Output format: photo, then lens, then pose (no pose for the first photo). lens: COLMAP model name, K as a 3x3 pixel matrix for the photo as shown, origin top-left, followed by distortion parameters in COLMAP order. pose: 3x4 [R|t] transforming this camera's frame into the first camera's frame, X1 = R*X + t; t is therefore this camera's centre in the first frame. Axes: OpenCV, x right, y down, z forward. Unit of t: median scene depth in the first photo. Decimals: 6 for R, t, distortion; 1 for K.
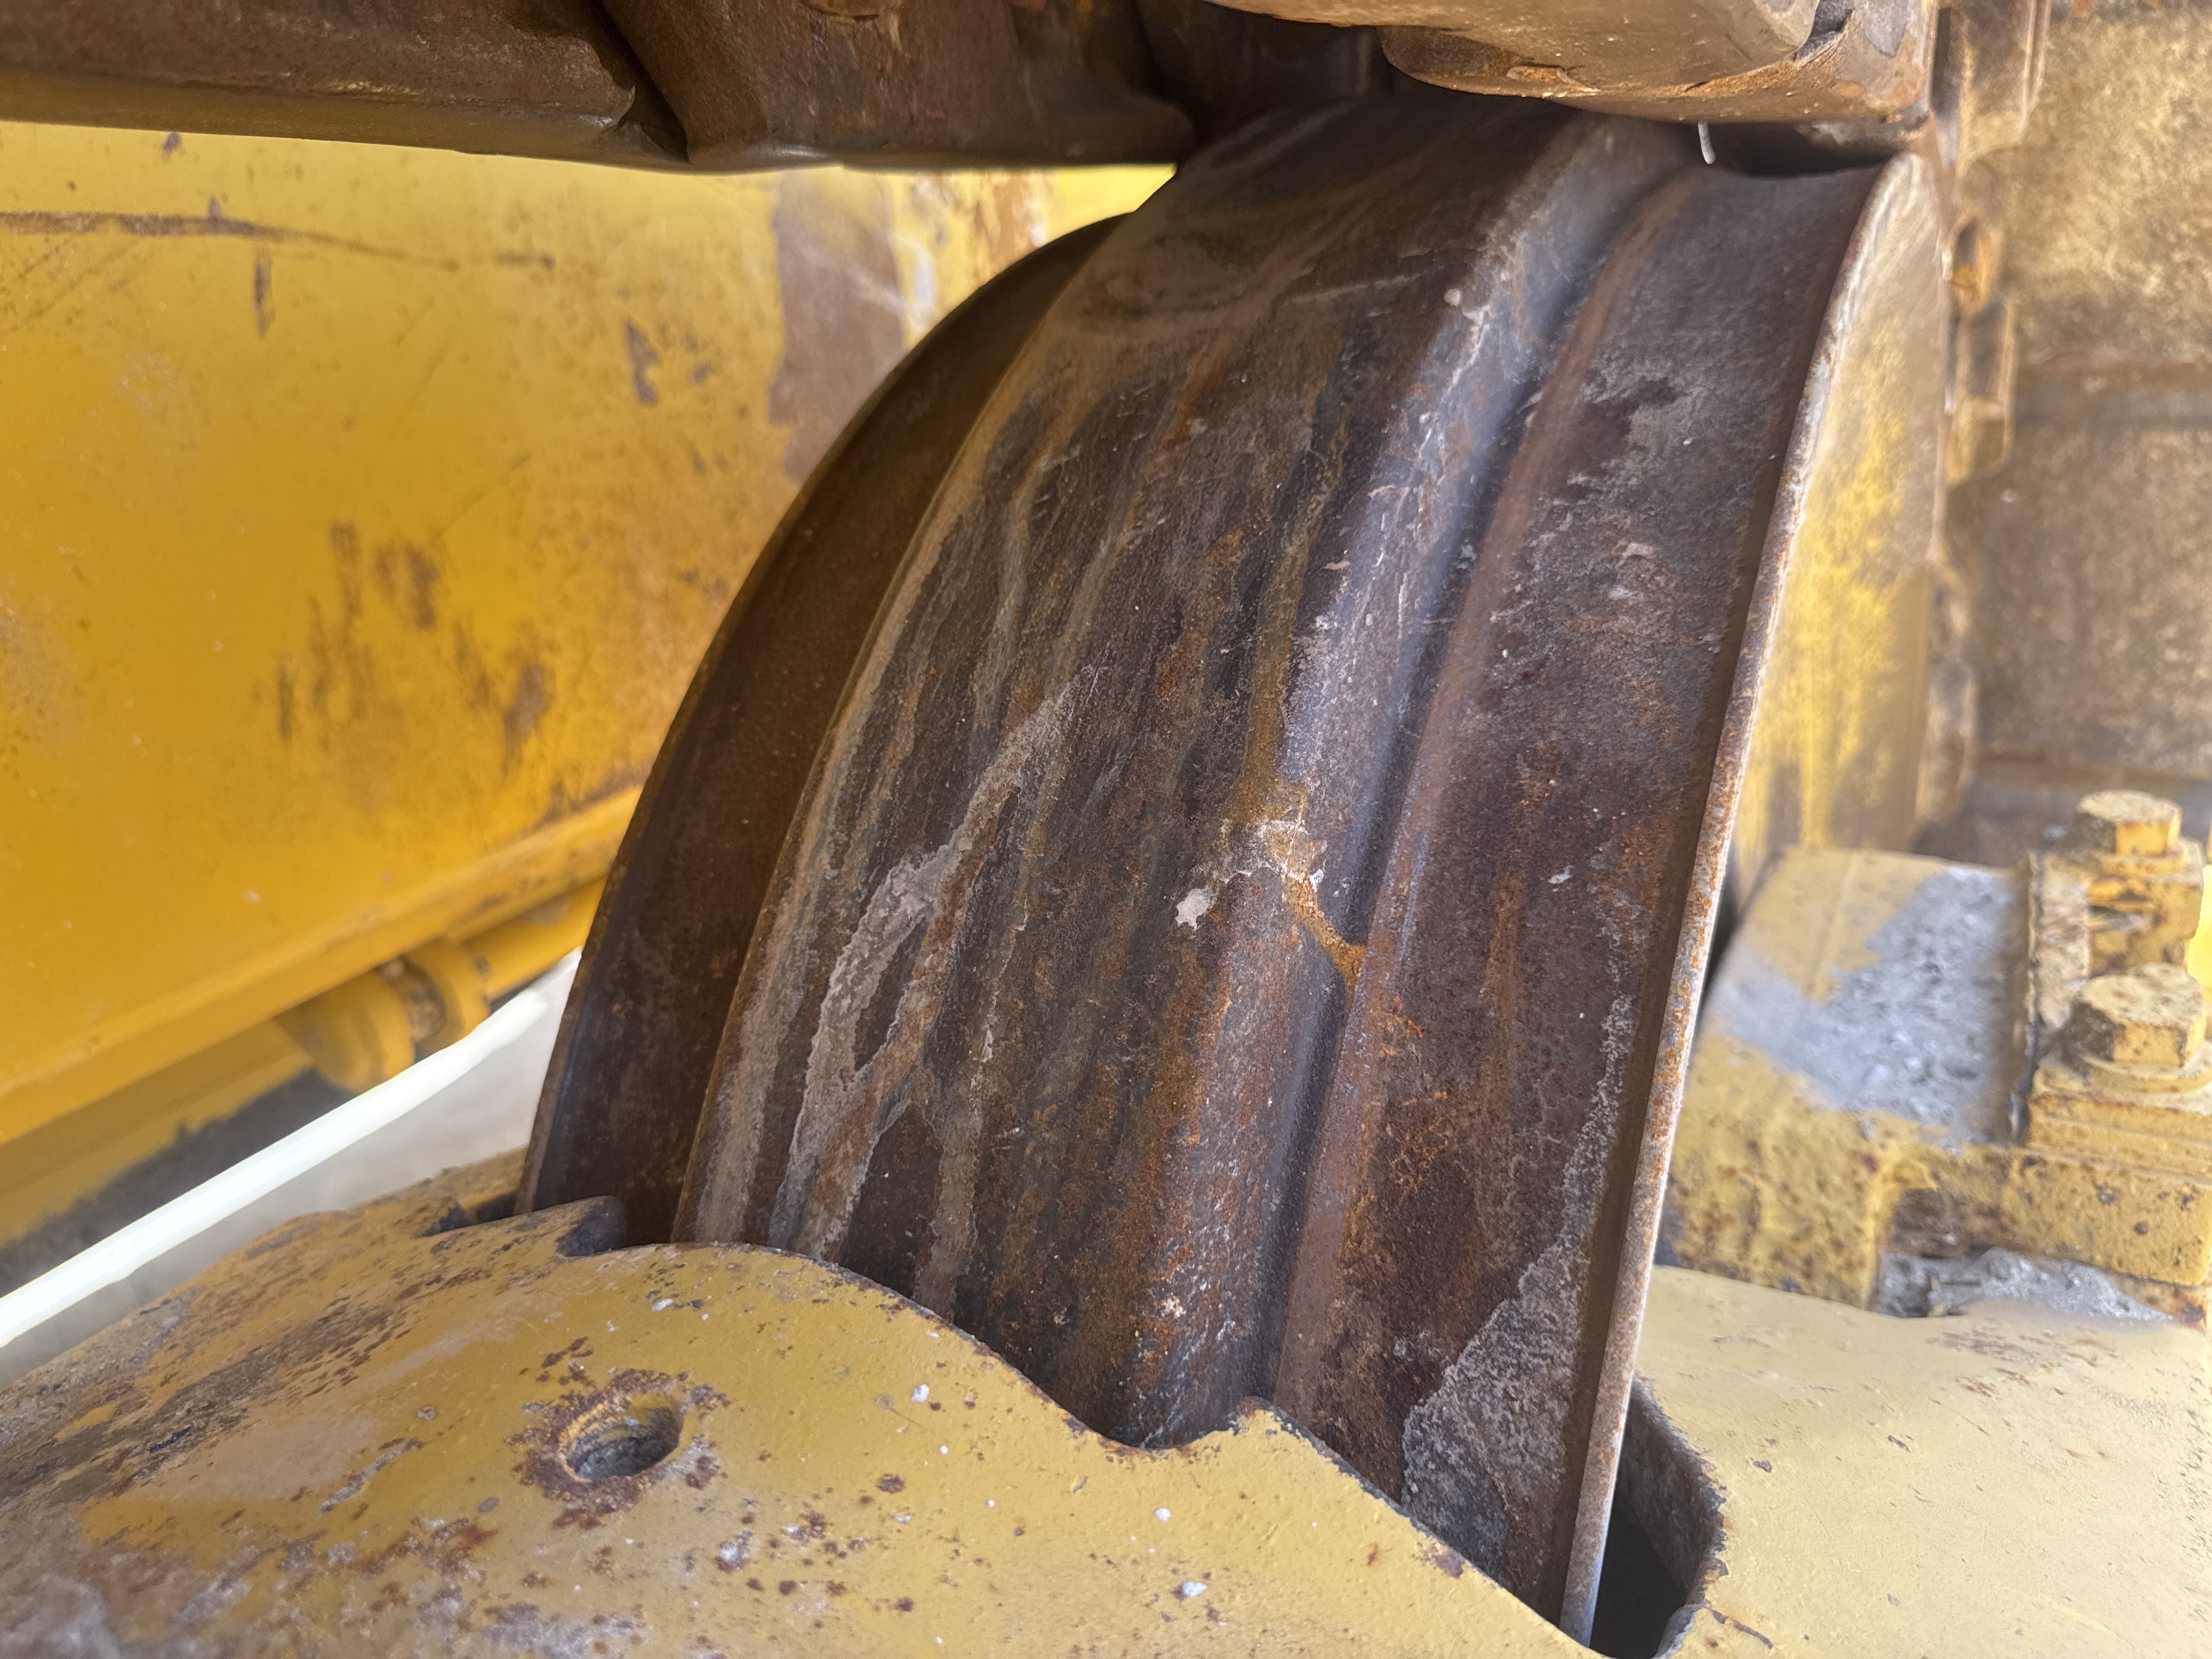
lens RADIAL K [[1607.3, 0, 1119.9], [0, 1607.3, 849.4], [0, 0, 1]] dist [0.155726, -0.415813]
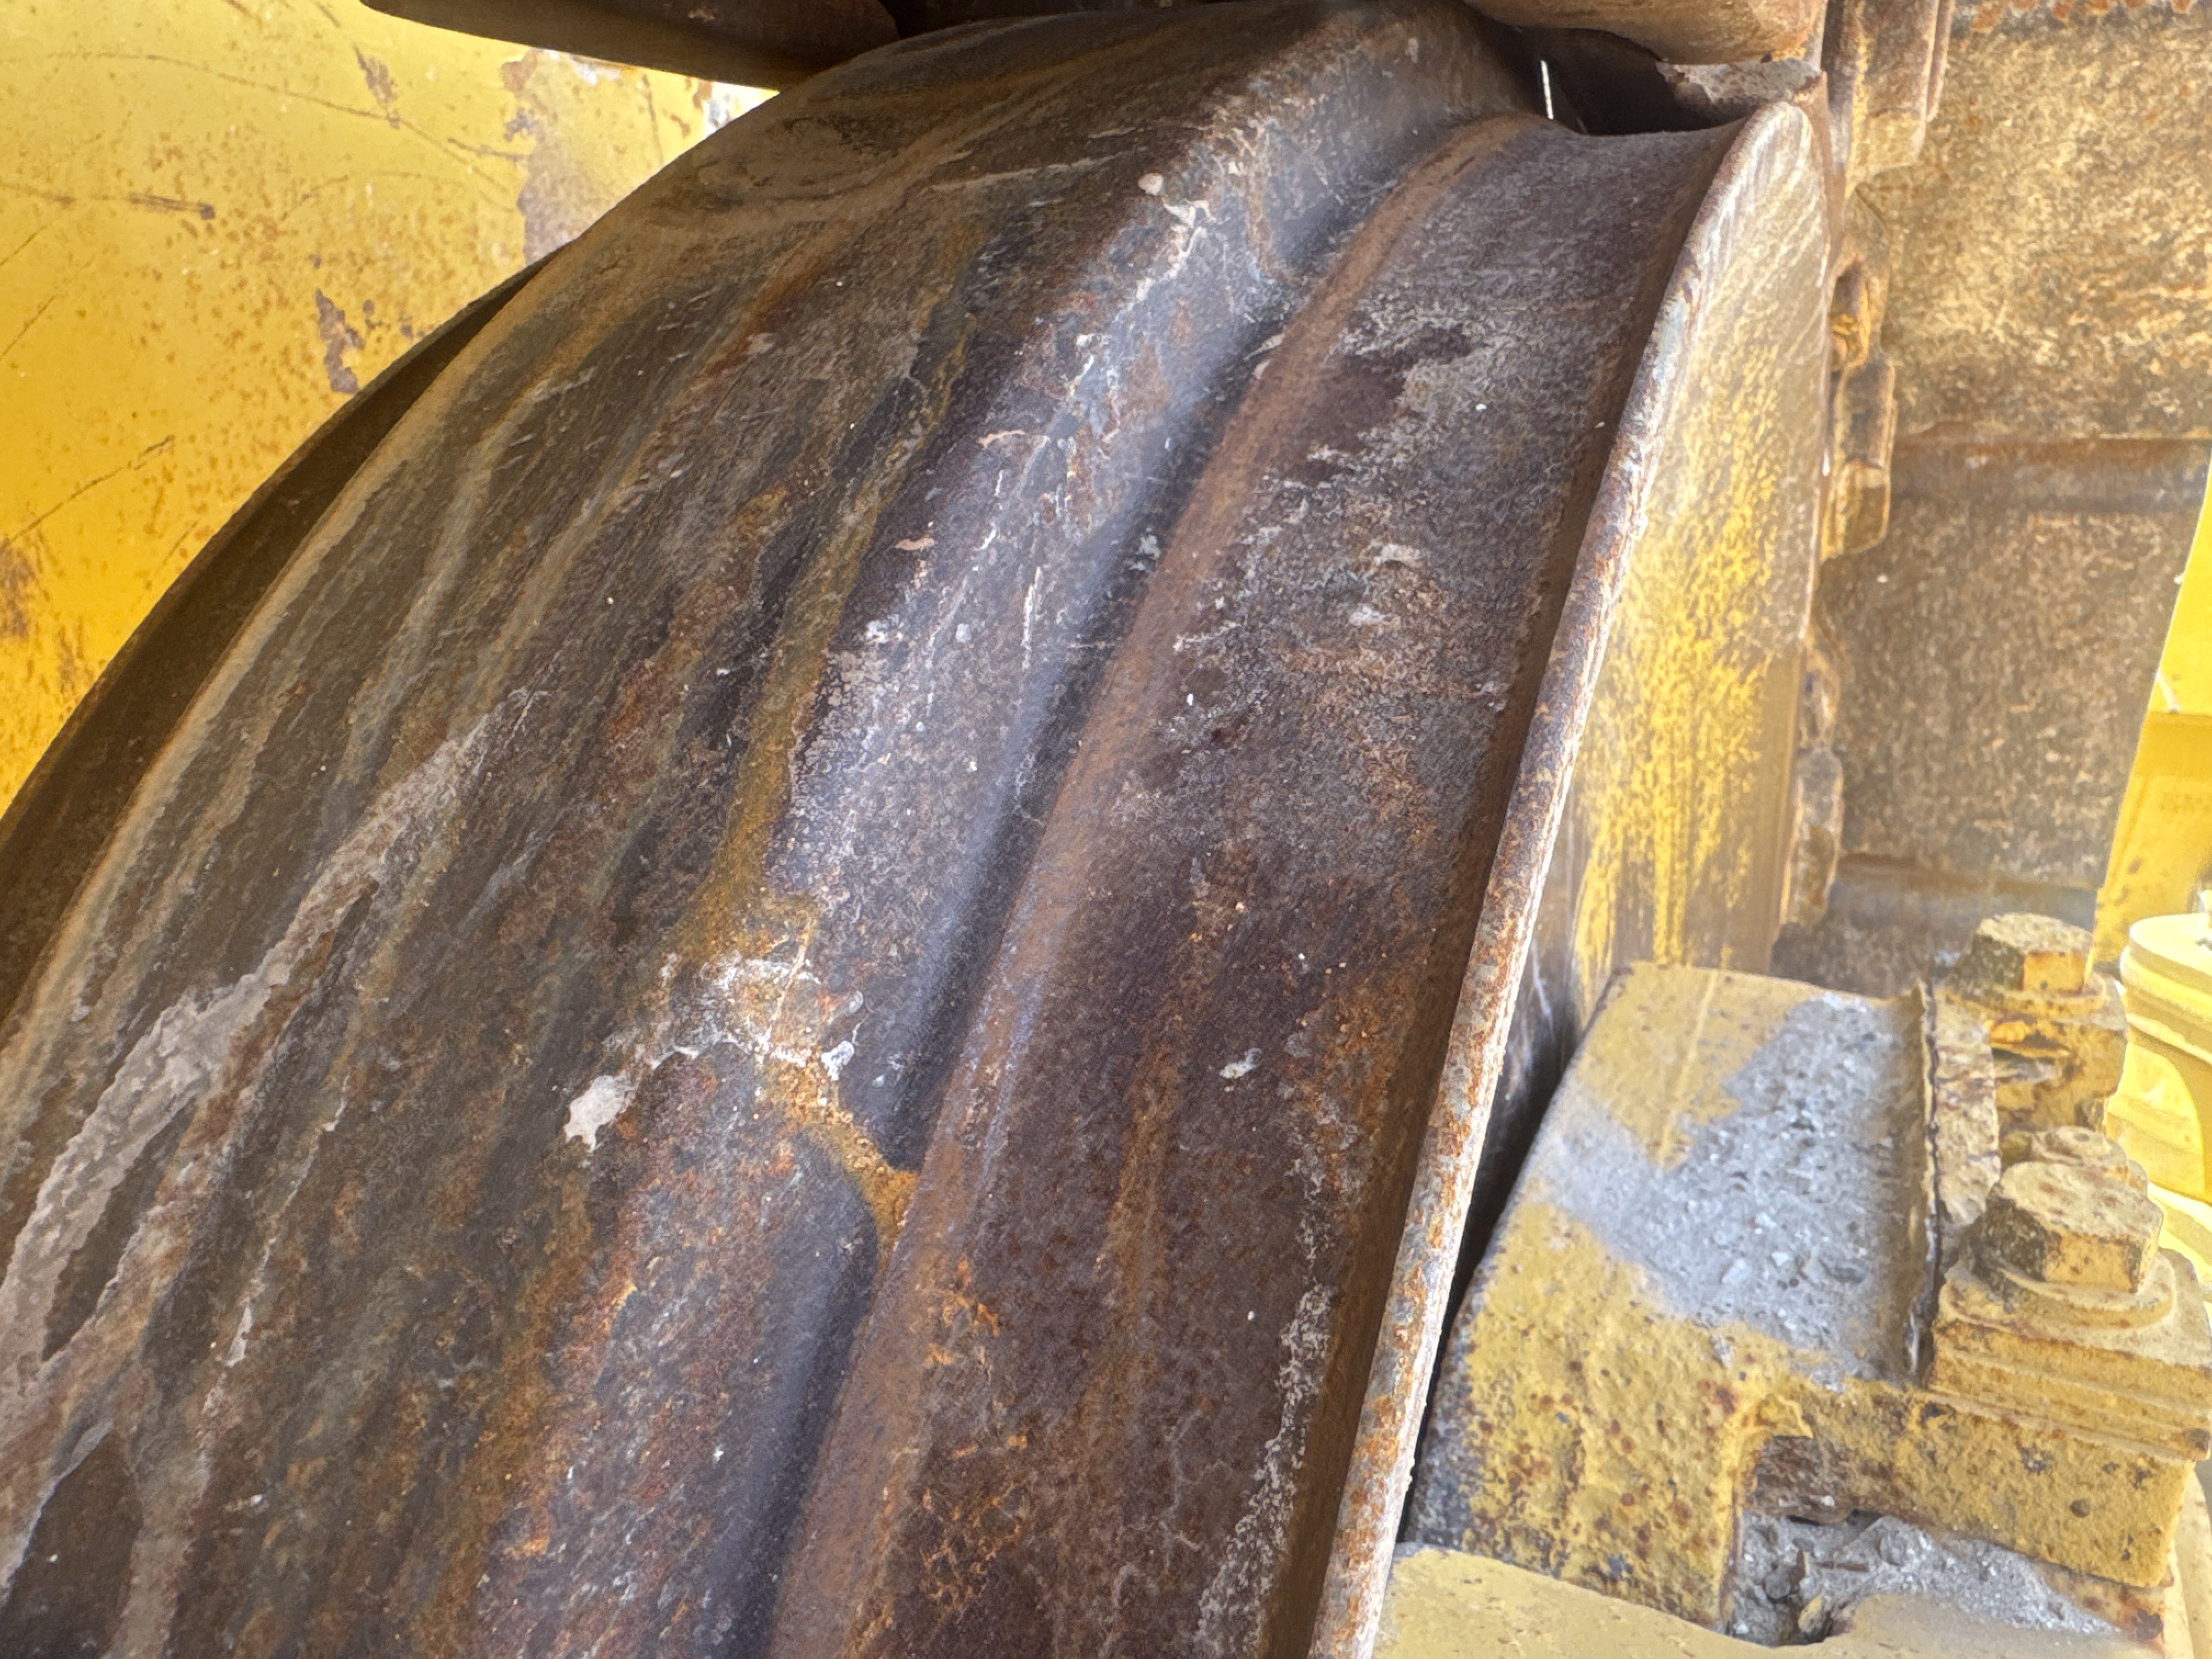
lens RADIAL K [[1583.1, 0, 1121.6], [0, 1583.1, 839.6], [0, 0, 1]] dist [-0.006484, 0.006033]
pose [[0.997246, 0.036828, 0.064368, 0.174968], [-0.033851, 0.998333, -0.046749, -0.035904], [-0.065982, 0.044441, 0.996831, 0.385501]]
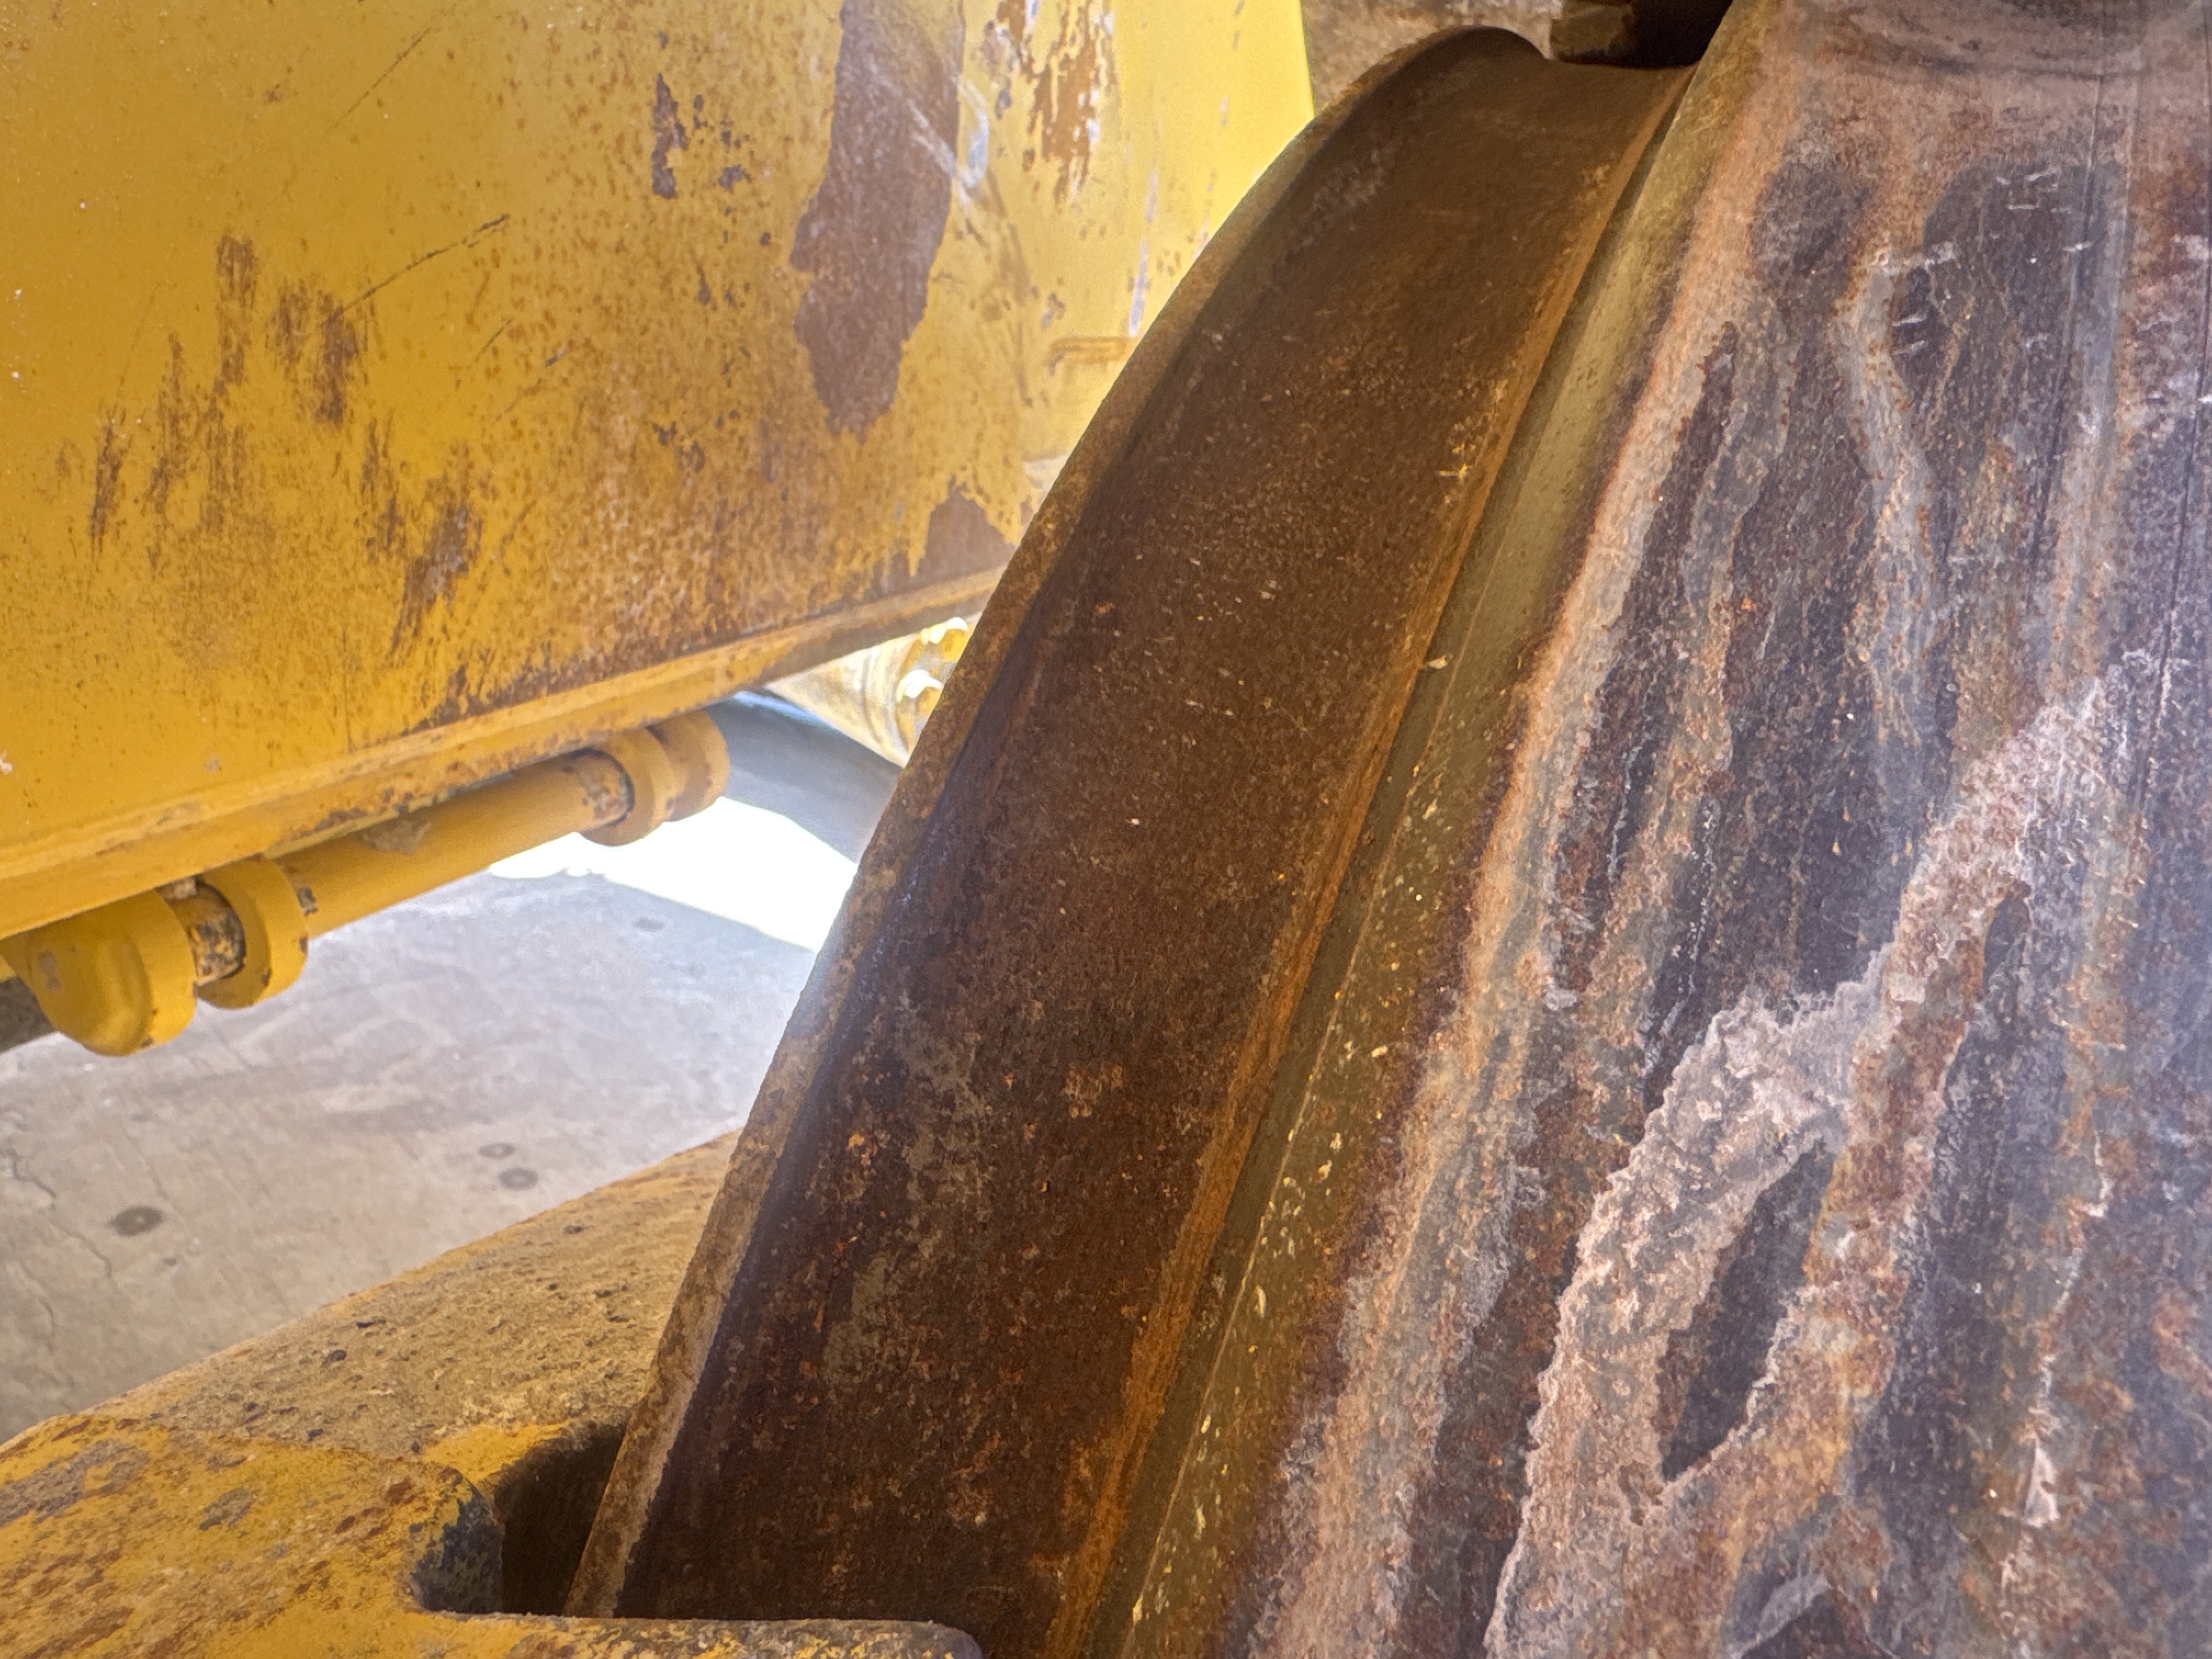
lens RADIAL K [[1583.1, 0, 1121.6], [0, 1583.1, 839.6], [0, 0, 1]] dist [-0.006484, 0.006033]
pose [[0.973637, 0.155388, 0.166991, -0.390481], [-0.155127, 0.987785, -0.014689, -0.003724], [-0.167234, -0.011603, 0.985849, 0.587558]]
